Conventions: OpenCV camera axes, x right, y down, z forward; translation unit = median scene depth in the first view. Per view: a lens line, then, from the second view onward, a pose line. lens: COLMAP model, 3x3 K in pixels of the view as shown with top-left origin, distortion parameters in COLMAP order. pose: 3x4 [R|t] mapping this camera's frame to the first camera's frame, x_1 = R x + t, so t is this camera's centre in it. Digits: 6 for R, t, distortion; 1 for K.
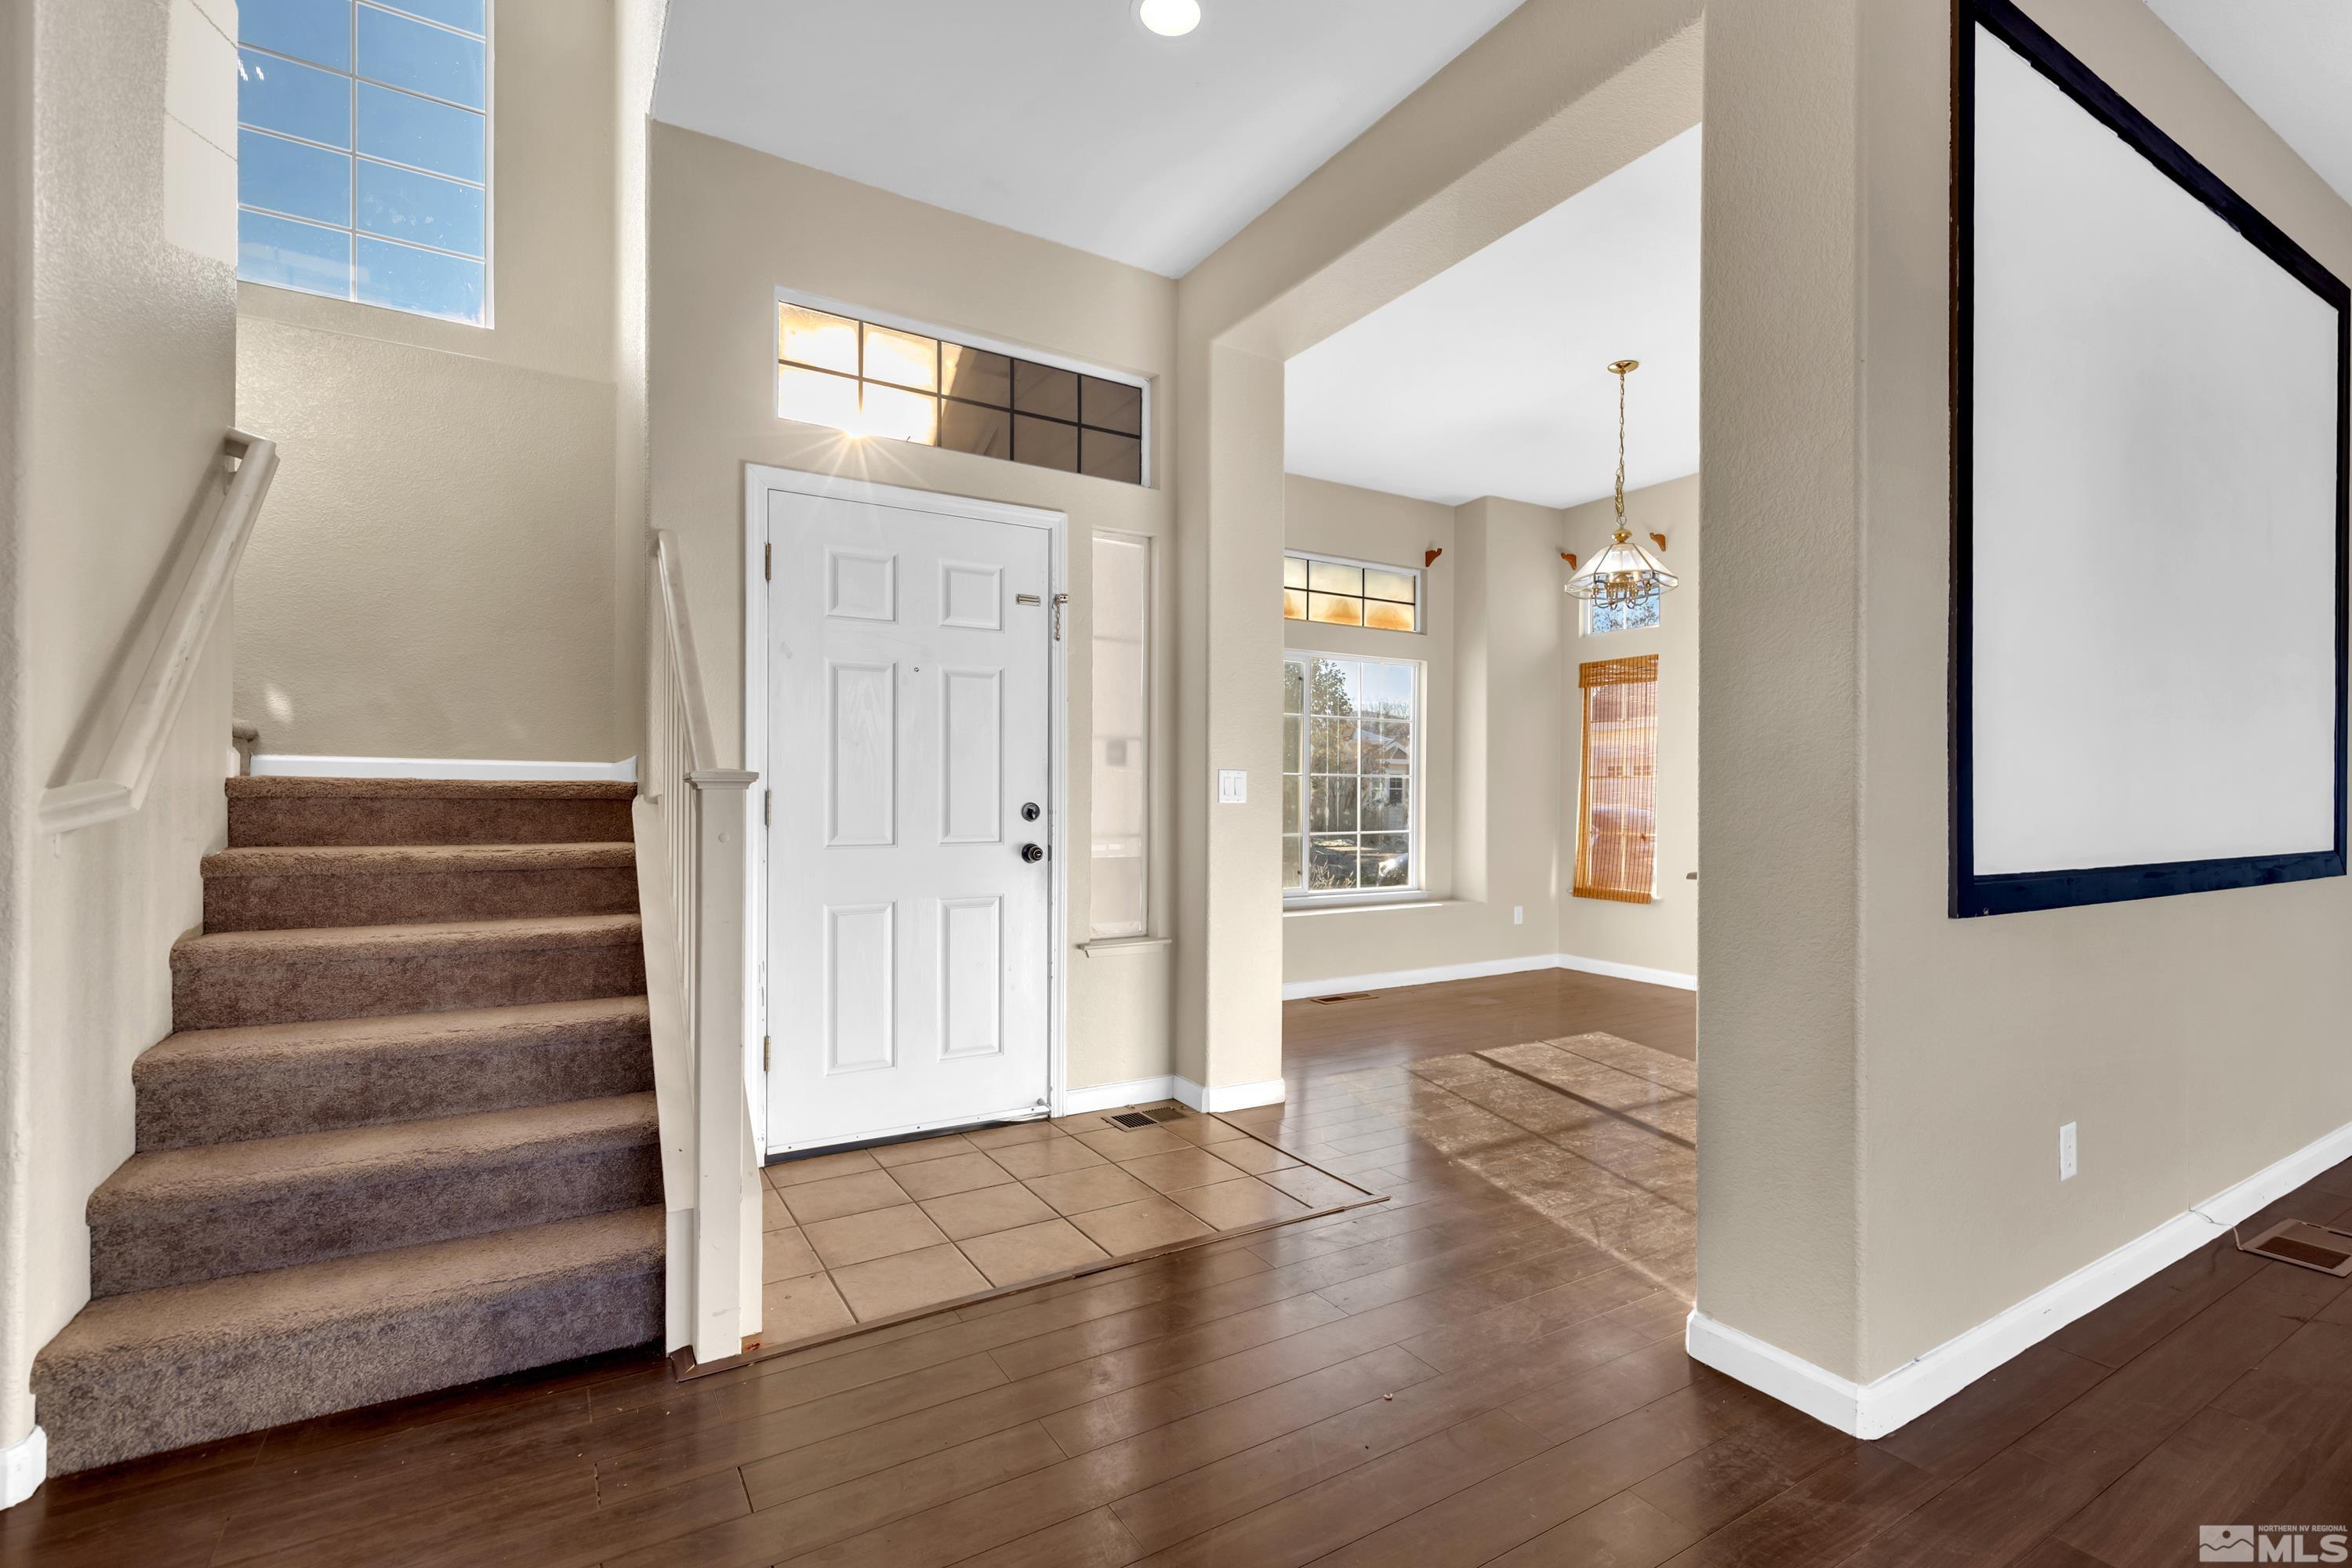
lens RADIAL K [[1065.1, 0, 1203.2], [0, 1065.1, 794.0], [0, 0, 1]] dist [0.001402, 0.000658]
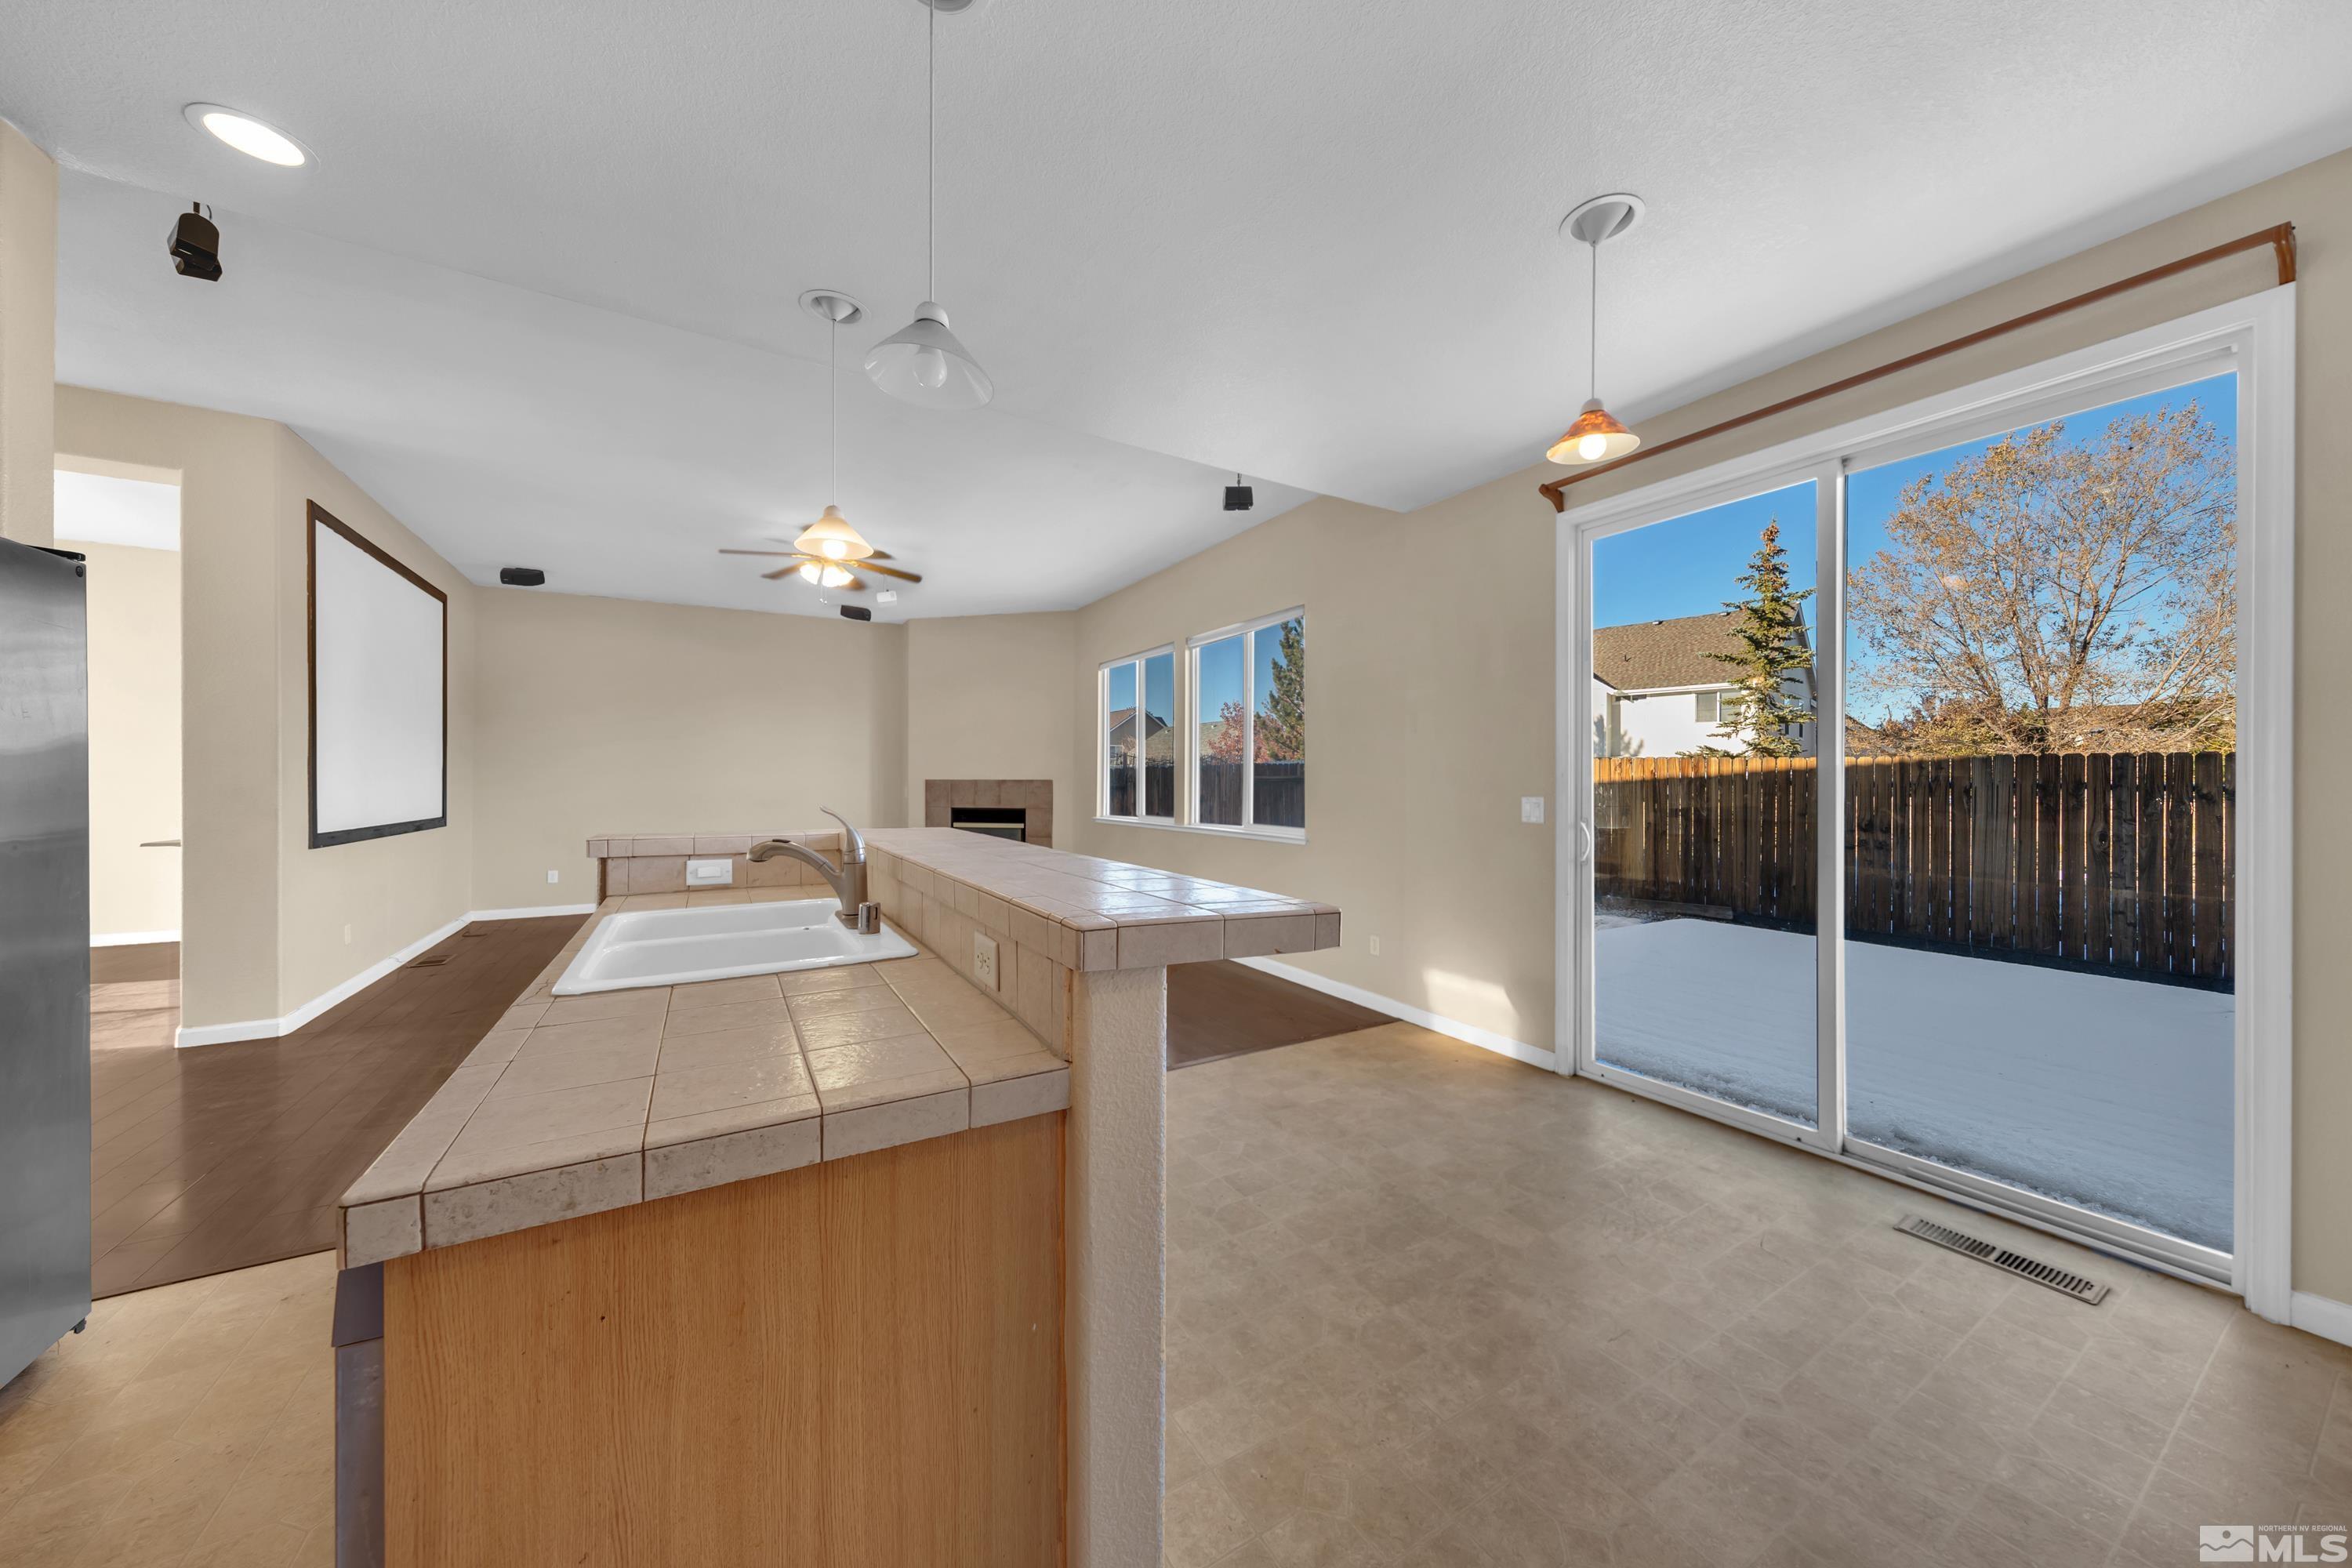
lens RADIAL K [[812.6, 0, 1203.9], [0, 812.6, 782.2], [0, 0, 1]] dist [0.006476, 0.000278]
pose [[0.006346, -0.003991, 0.999972, -0.775626], [-0.004879, 0.999980, 0.004022, -0.041469], [-0.999968, -0.004905, 0.006327, -0.731695]]
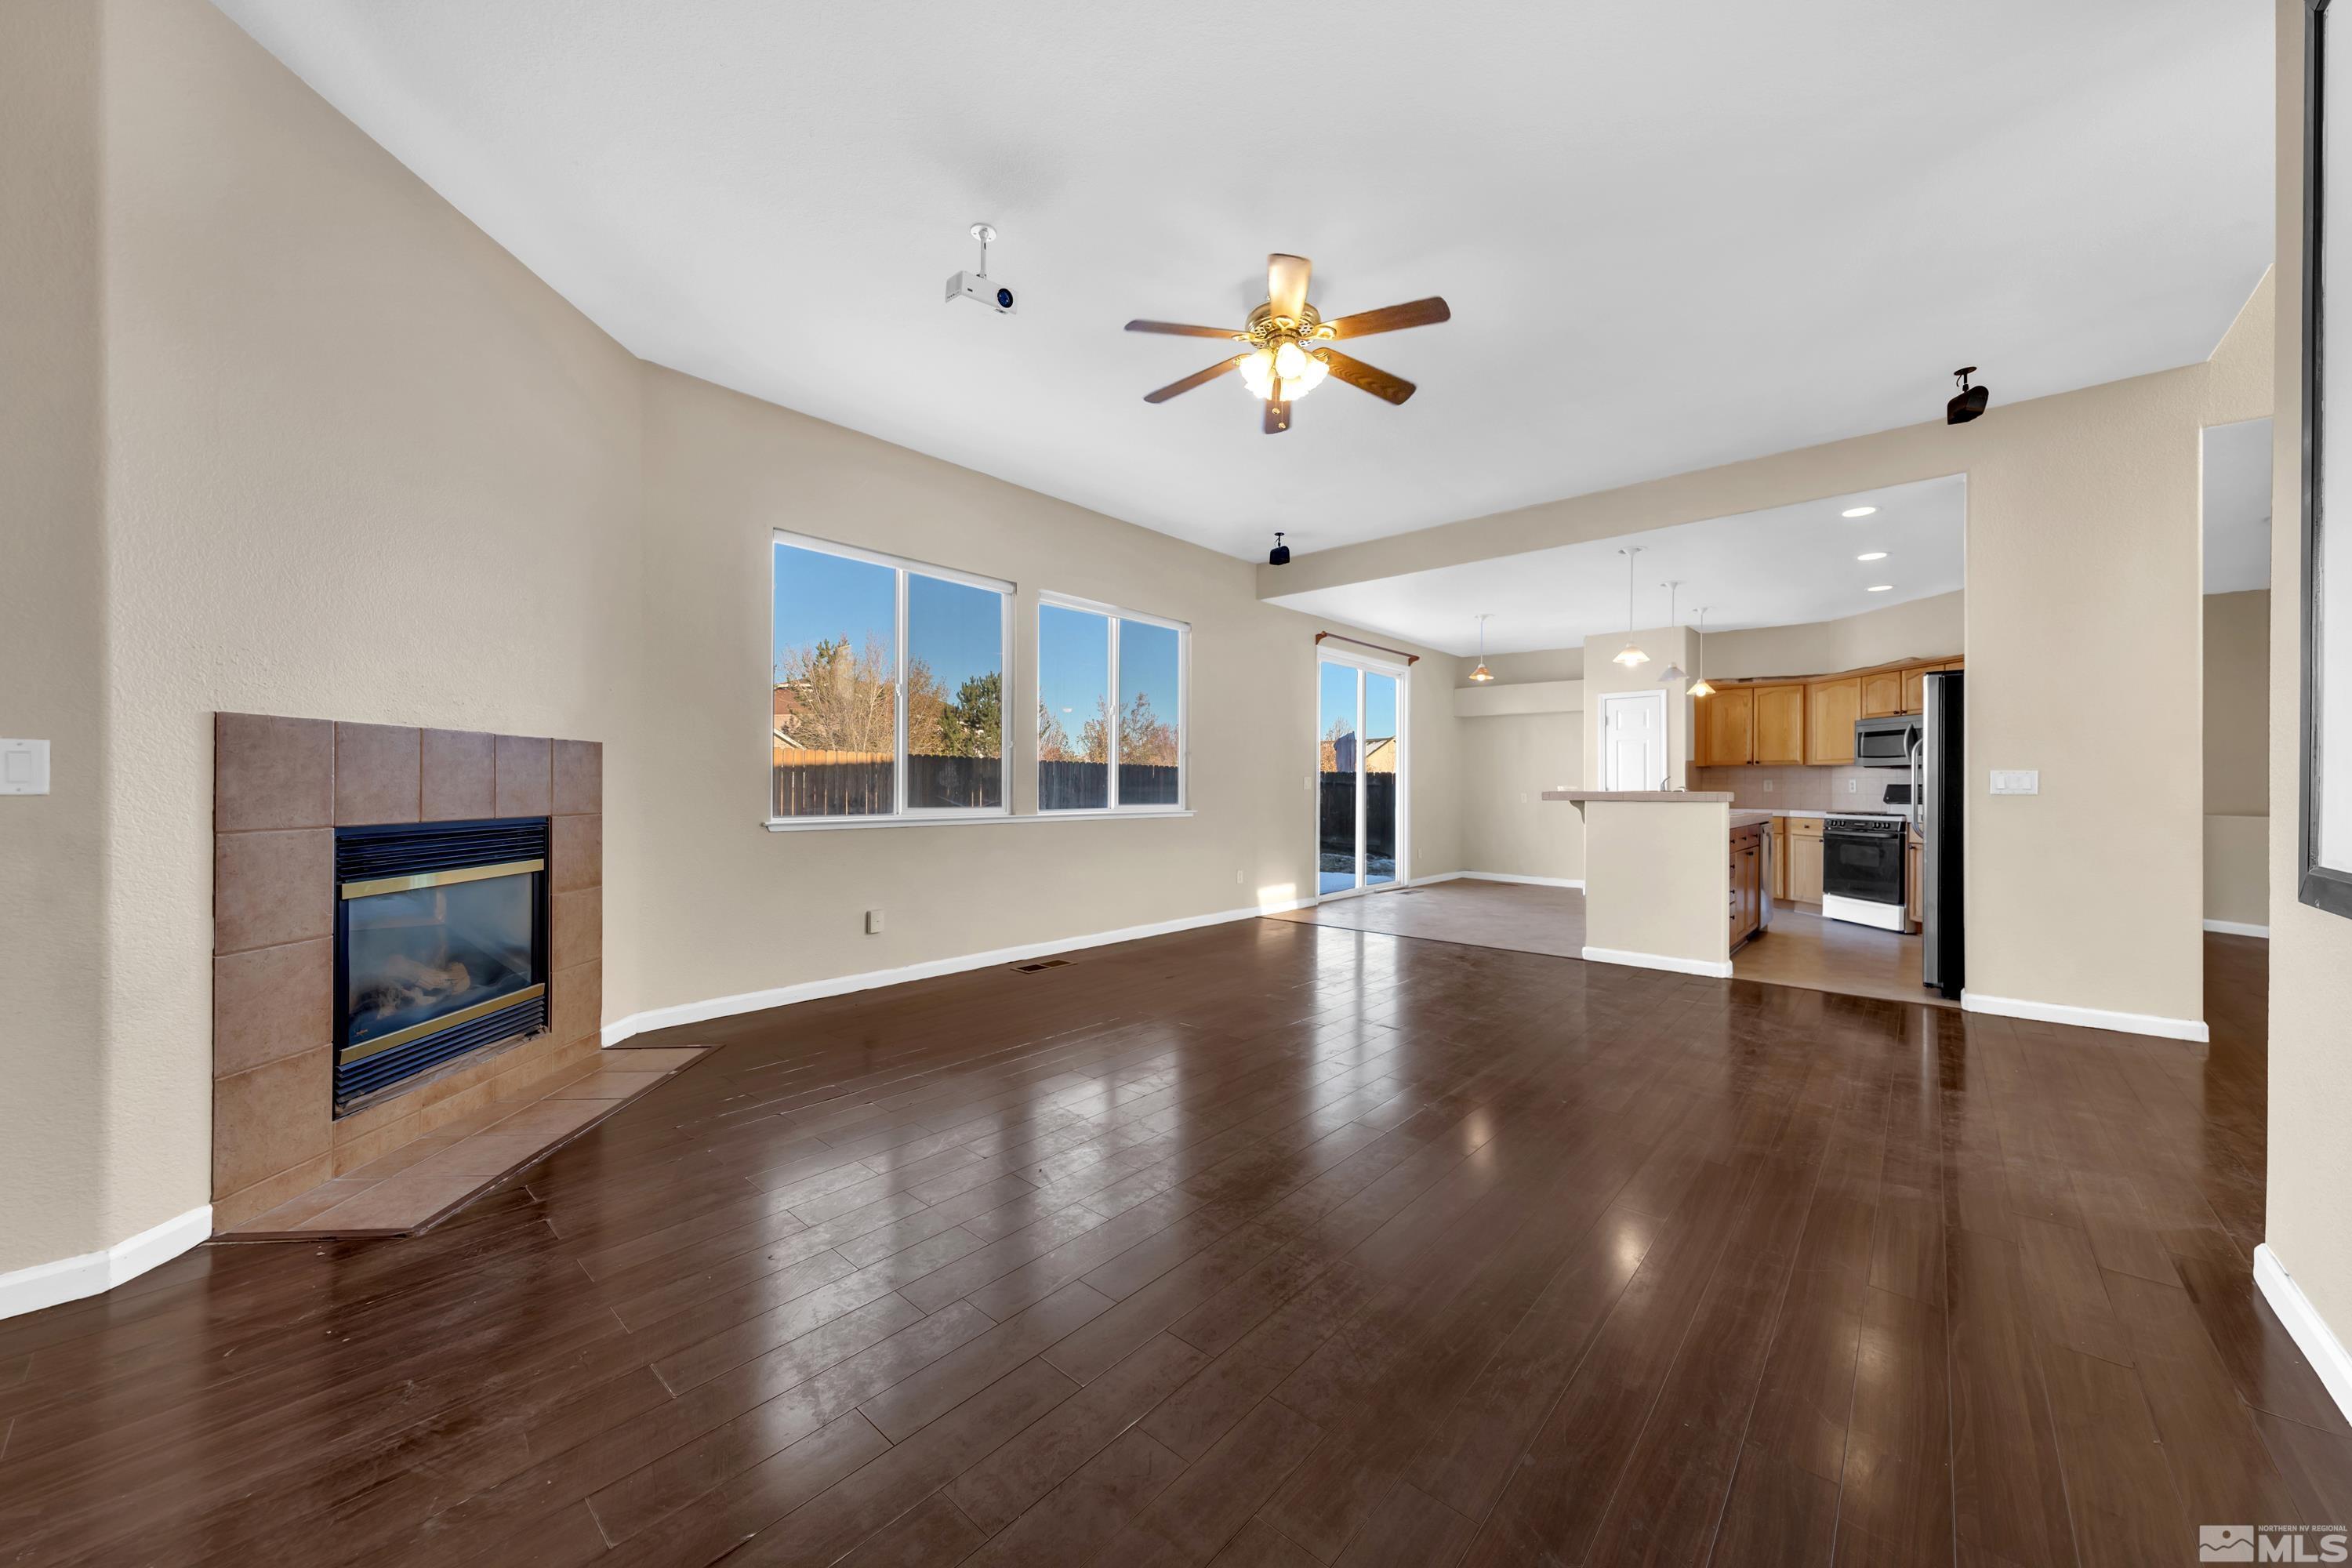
lens RADIAL K [[812.6, 0, 1199.9], [0, 812.6, 781.0], [0, 0, 1]] dist [0.006476, 0.000278]
pose [[-0.958336, -0.012876, -0.285354, 1.111995], [-0.010715, 0.999901, -0.009133, 0.008774], [0.285443, -0.005695, -0.958379, 0.796343]]
